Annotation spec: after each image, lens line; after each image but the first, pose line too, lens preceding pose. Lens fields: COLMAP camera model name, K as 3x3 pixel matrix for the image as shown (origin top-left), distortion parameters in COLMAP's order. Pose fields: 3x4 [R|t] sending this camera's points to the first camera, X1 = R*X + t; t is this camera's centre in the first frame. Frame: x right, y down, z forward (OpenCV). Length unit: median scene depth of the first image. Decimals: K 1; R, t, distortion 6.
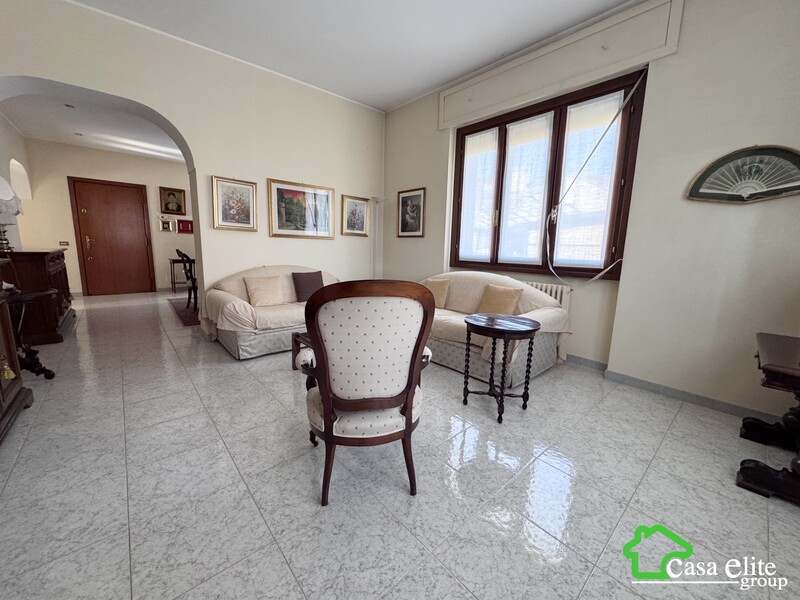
lens RADIAL K [[319.3, 0, 399.3], [0, 319.3, 300.6], [0, 0, 1]] dist [-0.000749, 0.000463]
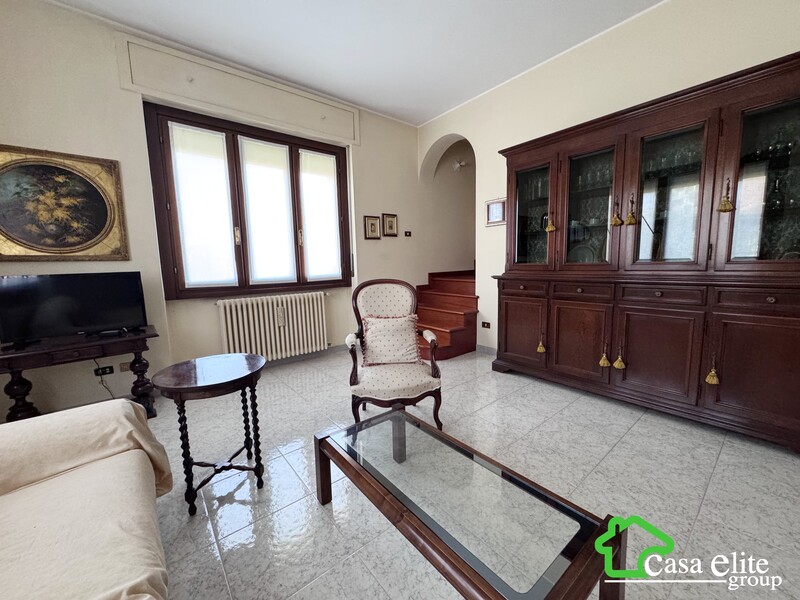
lens RADIAL K [[319.3, 0, 400.5], [0, 319.3, 298.7], [0, 0, 1]] dist [-0.000749, 0.000463]
pose [[0.042938, -0.136783, 0.989670, -0.829480], [0.190908, 0.973454, 0.126259, -0.165013], [-0.980668, 0.183514, 0.067911, 0.763751]]
